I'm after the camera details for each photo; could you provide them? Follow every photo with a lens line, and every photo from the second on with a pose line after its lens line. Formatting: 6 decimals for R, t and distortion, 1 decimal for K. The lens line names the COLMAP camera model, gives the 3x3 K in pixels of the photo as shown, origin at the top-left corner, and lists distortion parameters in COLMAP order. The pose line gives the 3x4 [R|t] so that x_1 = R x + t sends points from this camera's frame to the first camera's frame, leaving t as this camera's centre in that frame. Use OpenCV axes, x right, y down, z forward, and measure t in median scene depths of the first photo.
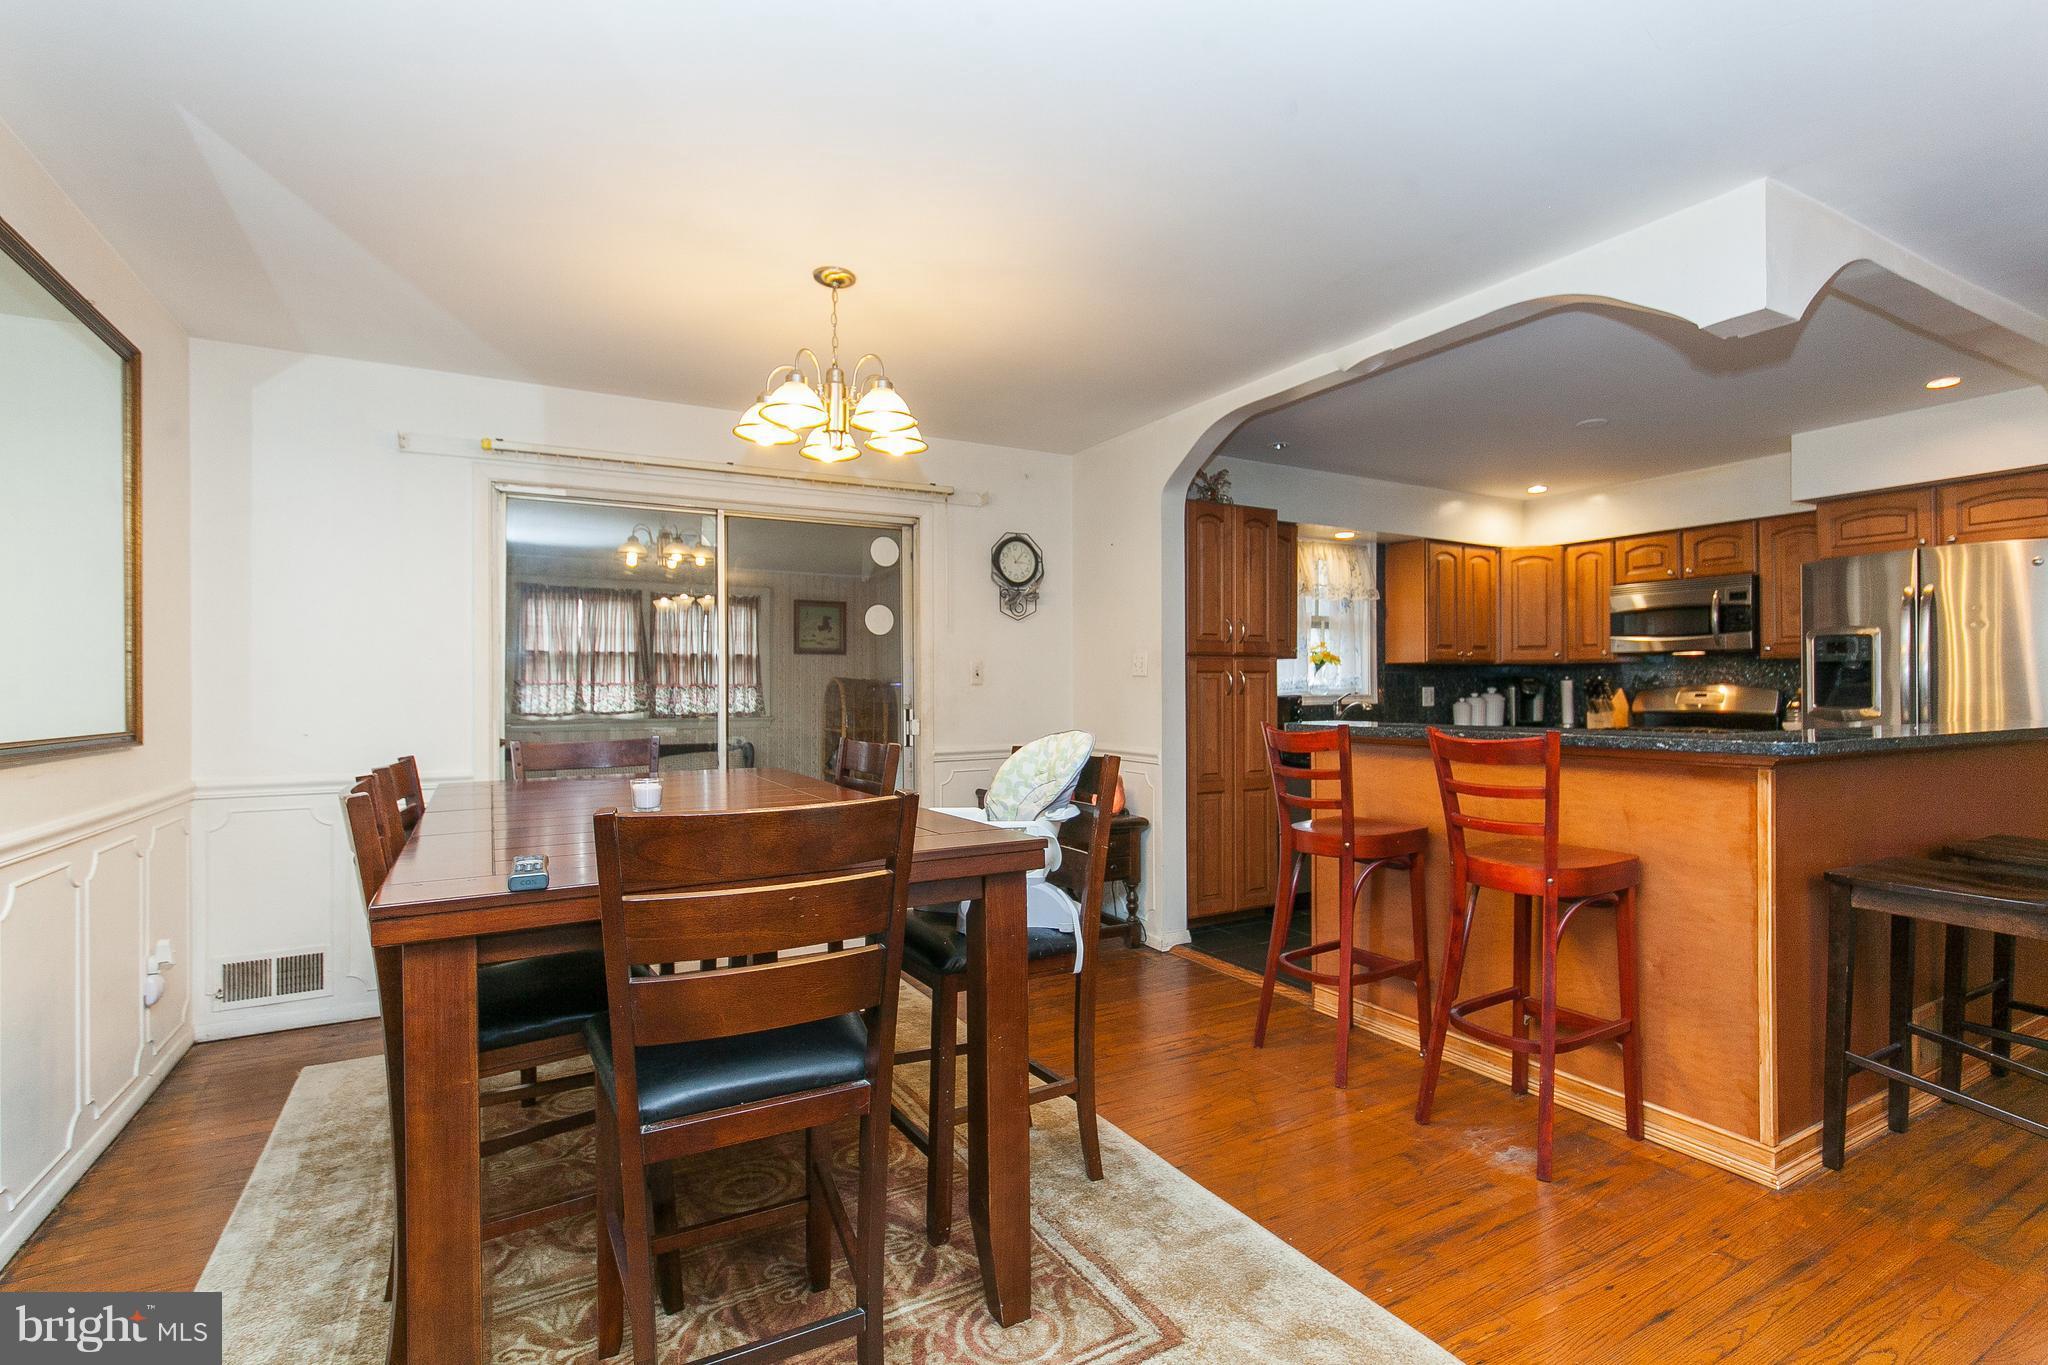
lens RADIAL K [[952.5, 0, 1030.7], [0, 952.5, 686.5], [0, 0, 1]] dist [0.000579, 0.001298]
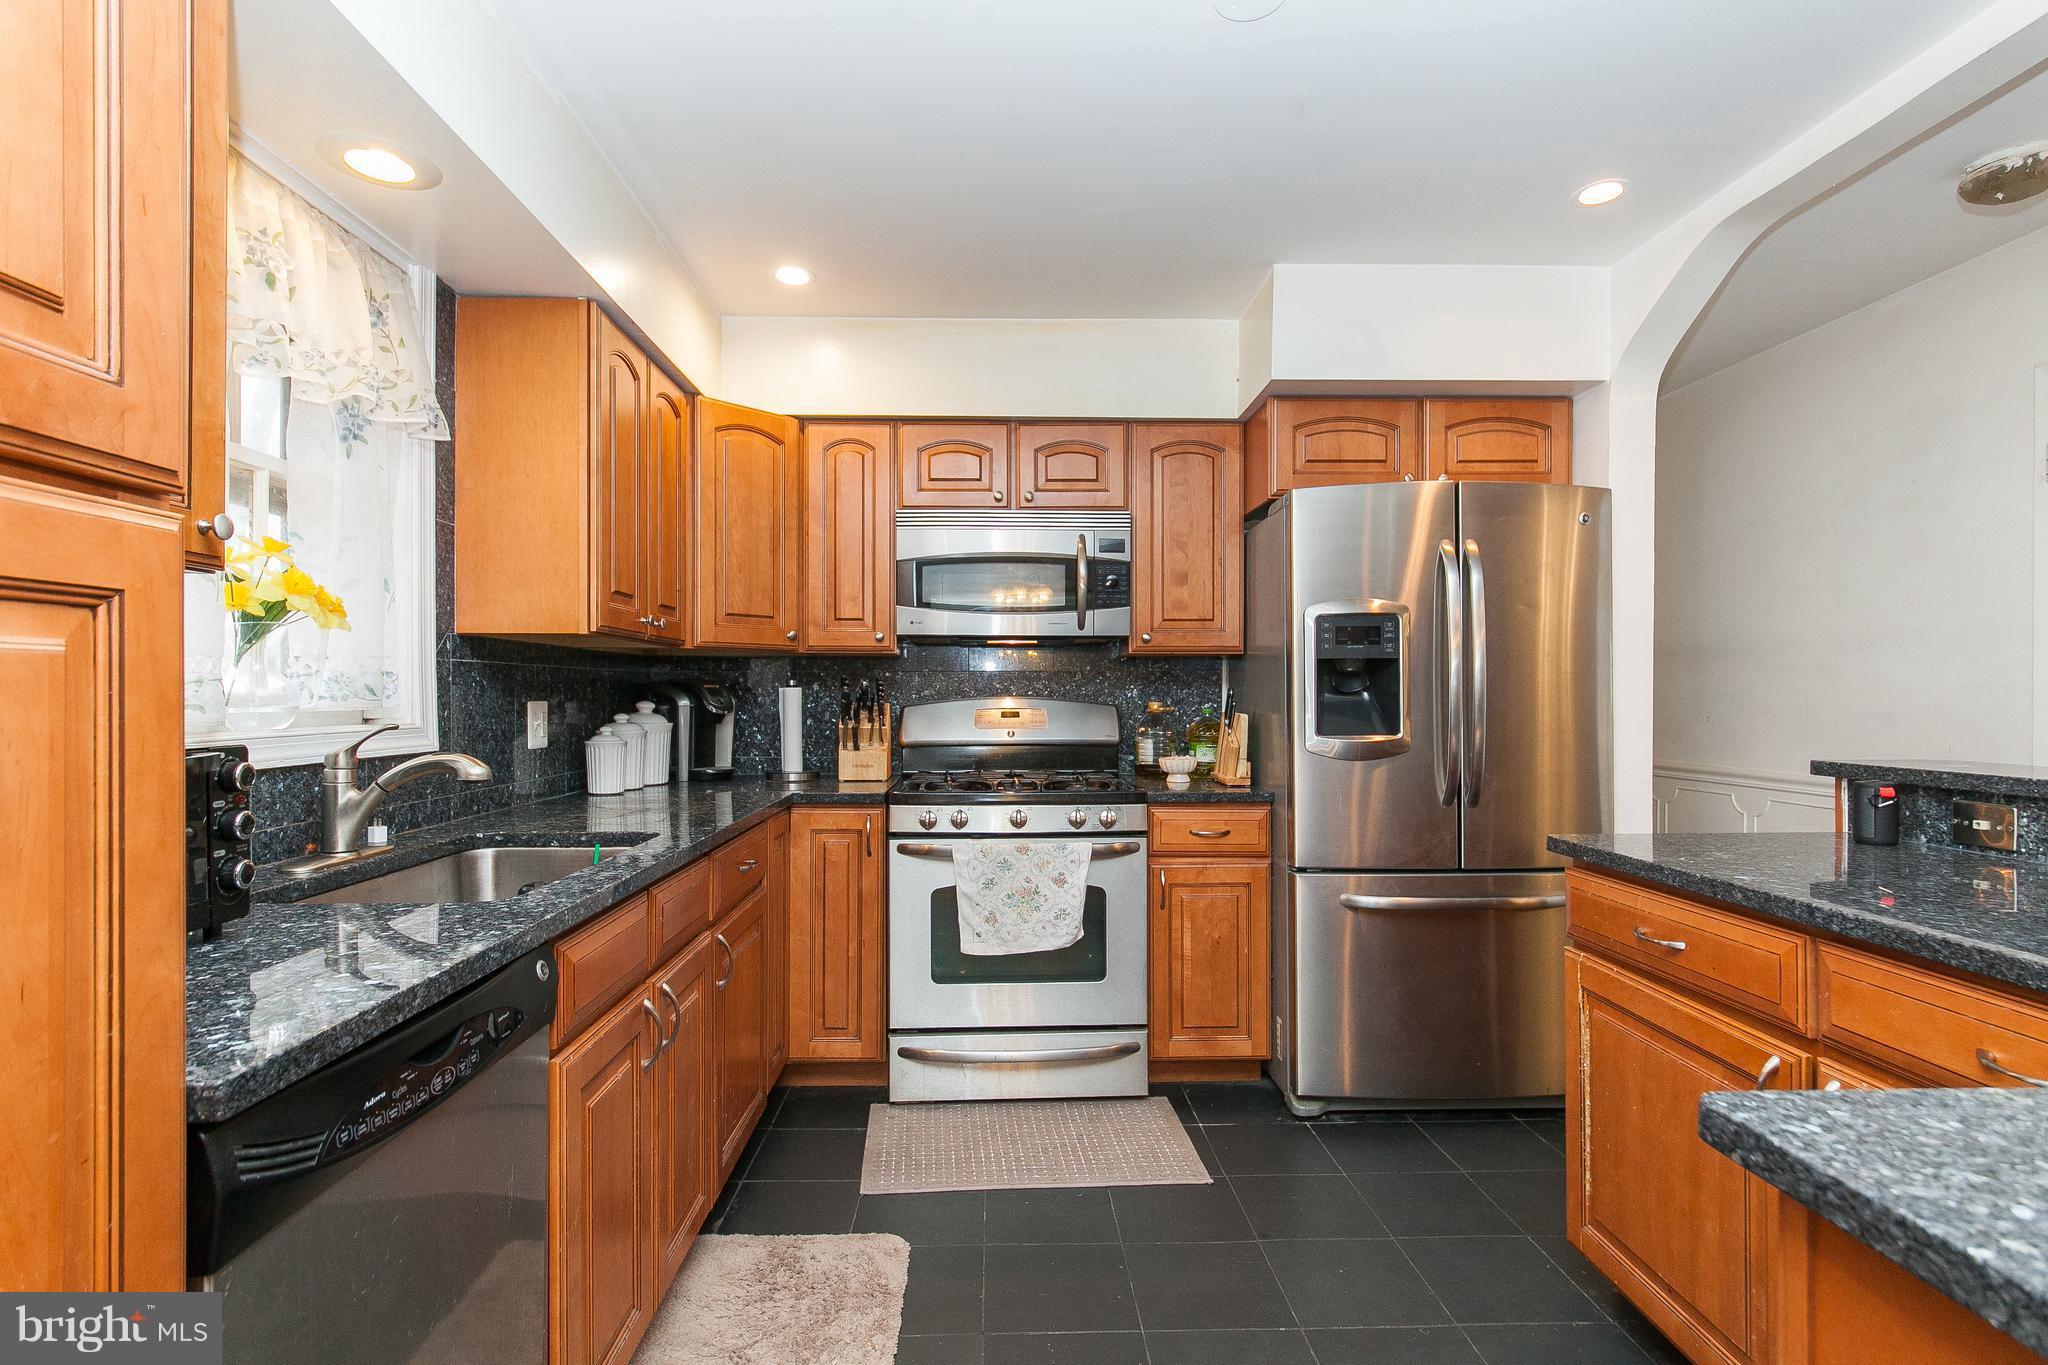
lens RADIAL K [[1014.9, 0, 1024.0], [0, 1014.9, 682.5], [0, 0, 1]] dist [0.000248, 0.000280]
pose [[0.475682, 0.011461, 0.879543, 0.144863], [0.000269, 0.999913, -0.013176, -0.001826], [-0.879617, 0.006504, 0.475637, 0.632832]]
